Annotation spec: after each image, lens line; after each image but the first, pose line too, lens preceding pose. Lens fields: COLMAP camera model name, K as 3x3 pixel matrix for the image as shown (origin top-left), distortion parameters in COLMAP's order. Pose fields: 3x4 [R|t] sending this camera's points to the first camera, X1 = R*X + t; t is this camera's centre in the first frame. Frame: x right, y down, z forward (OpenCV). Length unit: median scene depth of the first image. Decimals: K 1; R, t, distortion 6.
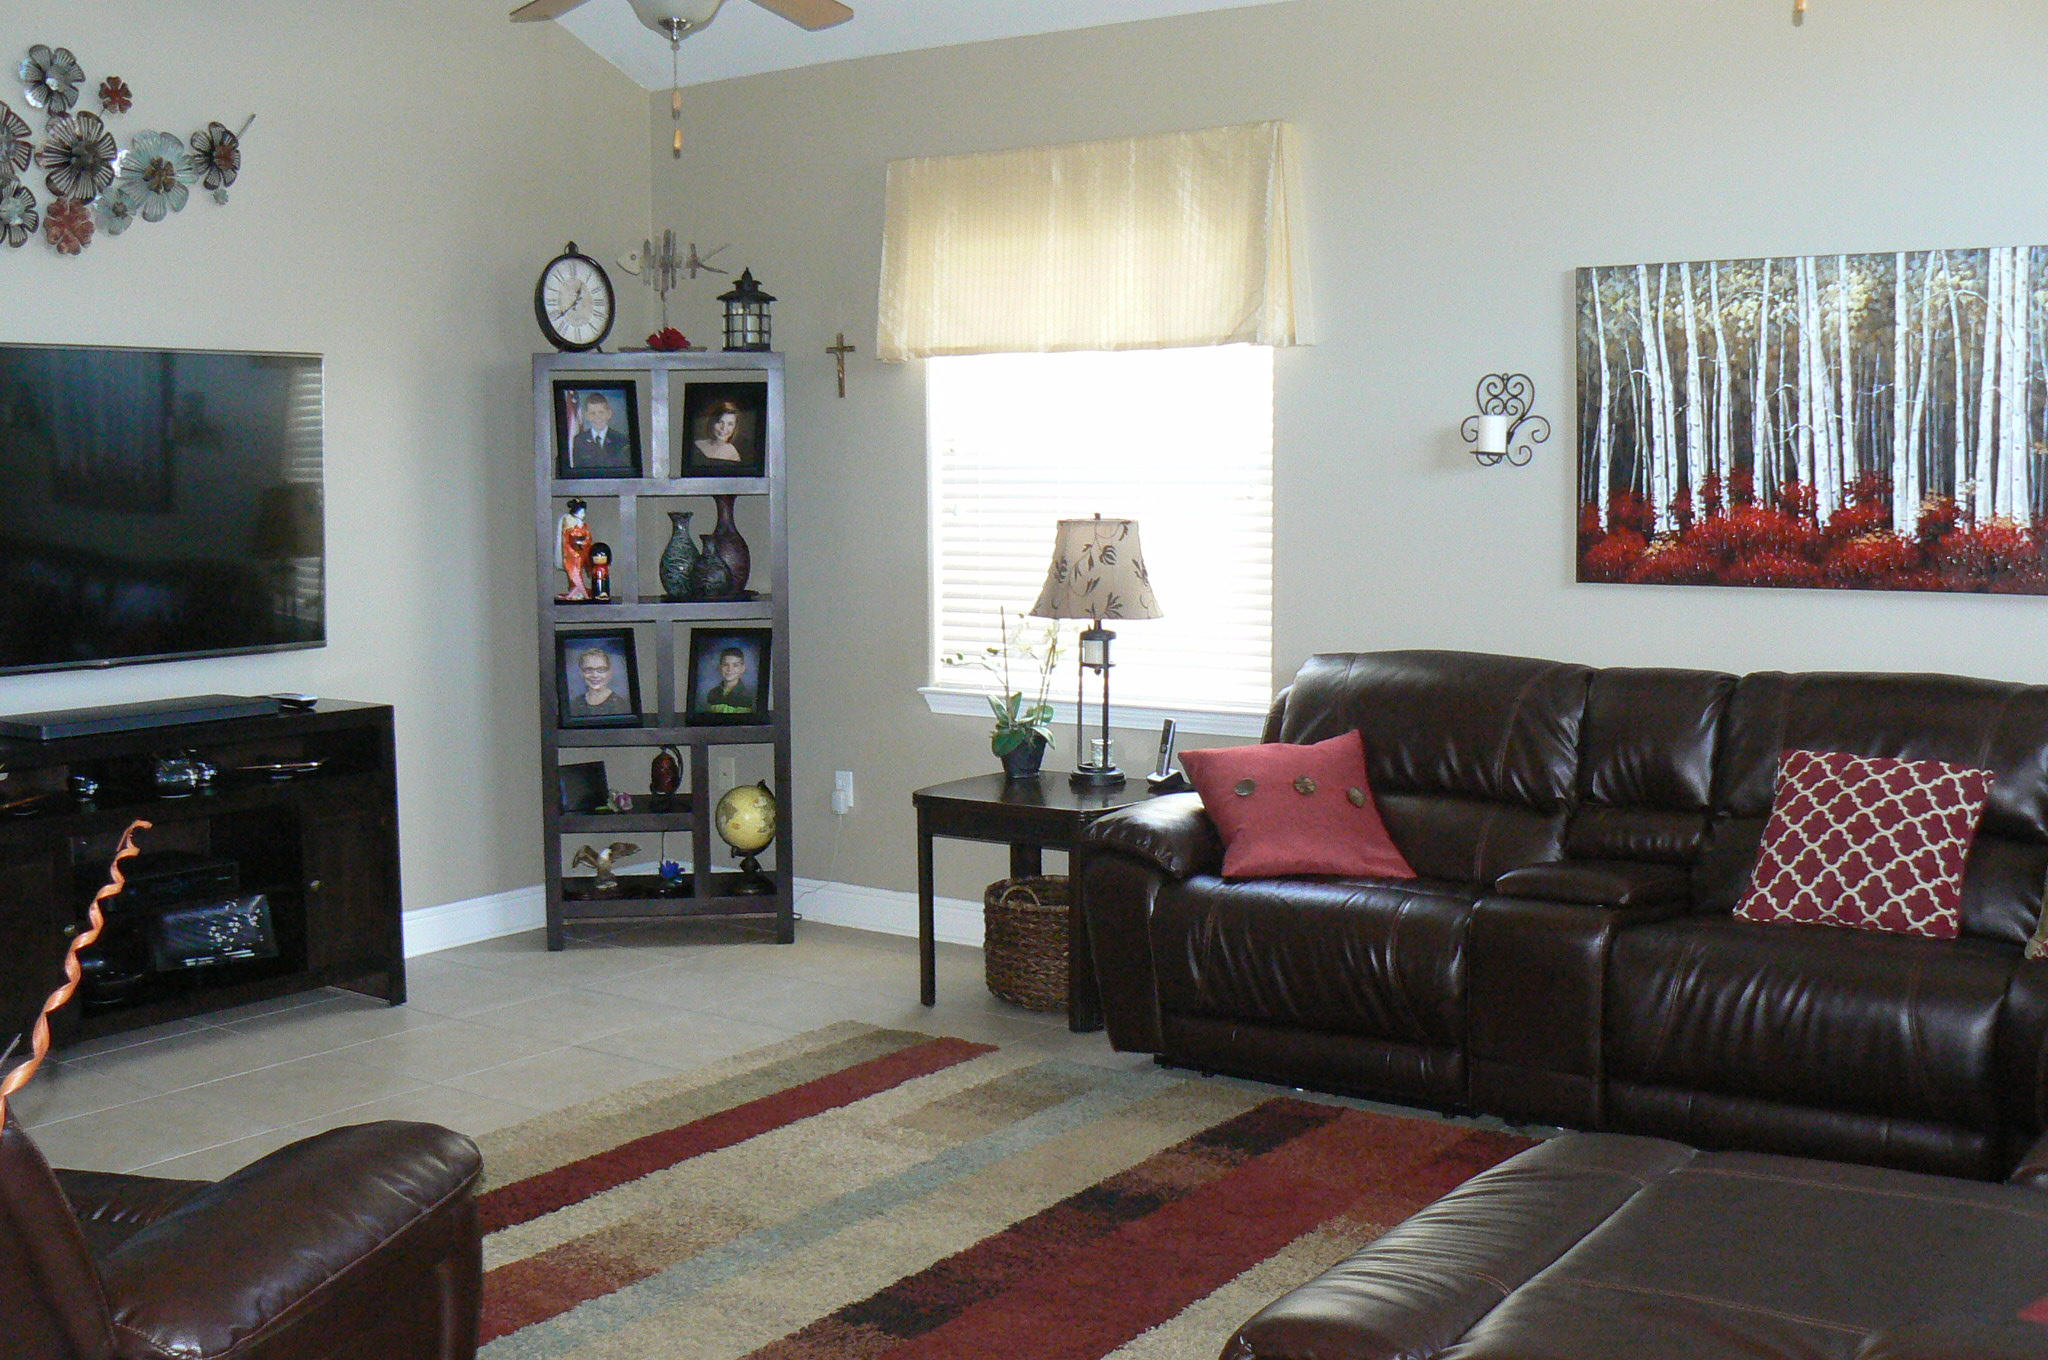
lens RADIAL K [[2240.3, 0, 1019.8], [0, 2240.3, 684.3], [0, 0, 1]] dist [-0.097108, 0.000000]
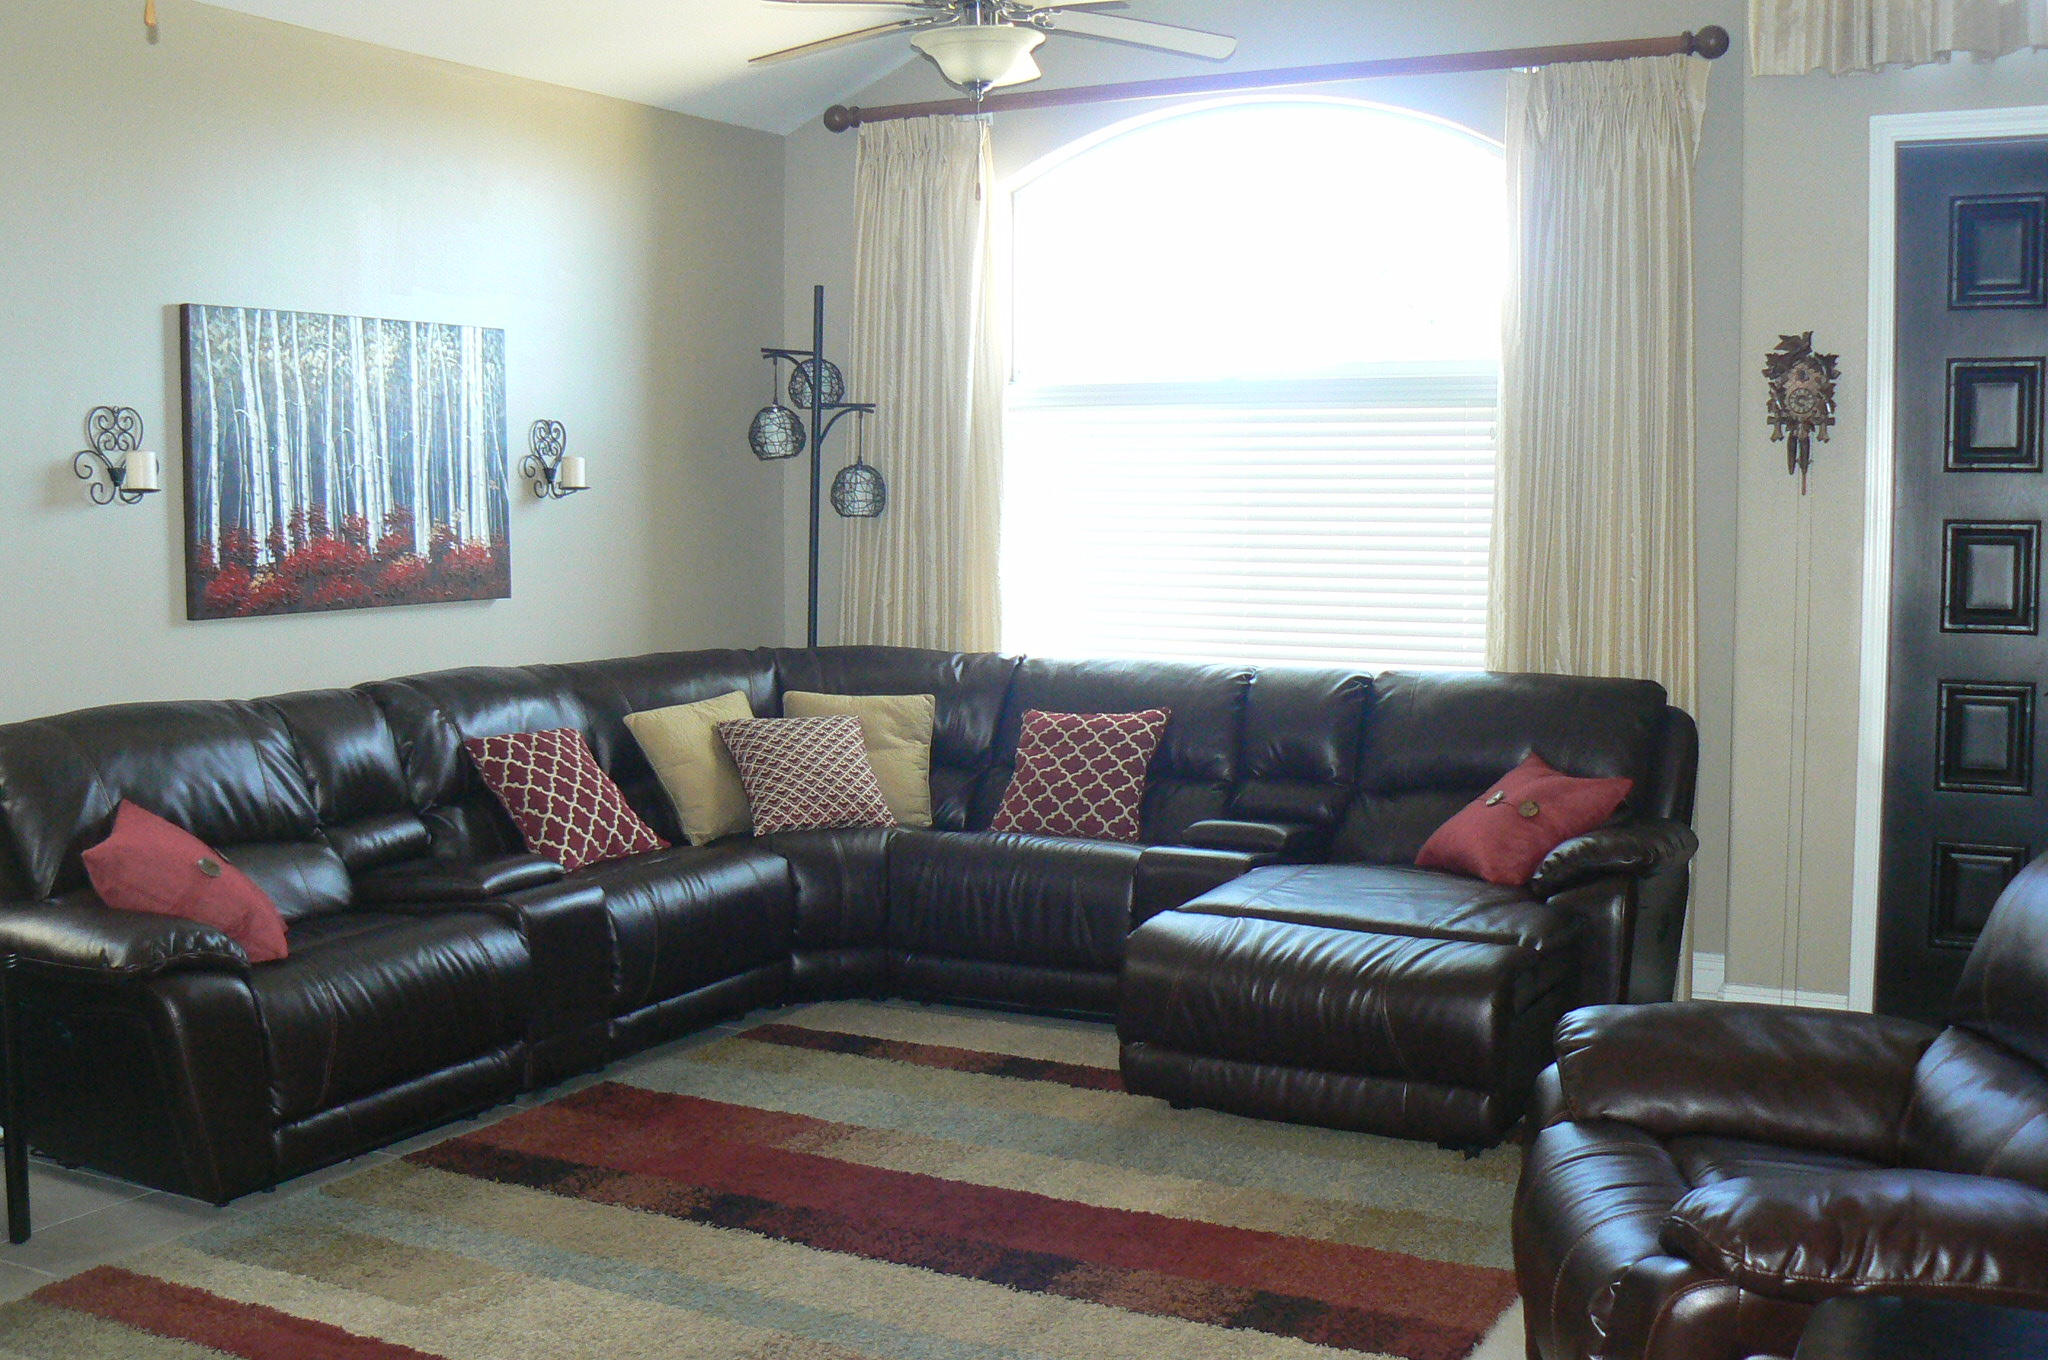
lens RADIAL K [[2240.3, 0, 1019.2], [0, 2240.3, 669.9], [0, 0, 1]] dist [-0.097108, 0.000000]
pose [[-0.123193, -0.075998, 0.989468, -0.820118], [0.099150, 0.991132, 0.088470, -0.079318], [-0.987417, 0.109004, -0.114565, 0.800438]]
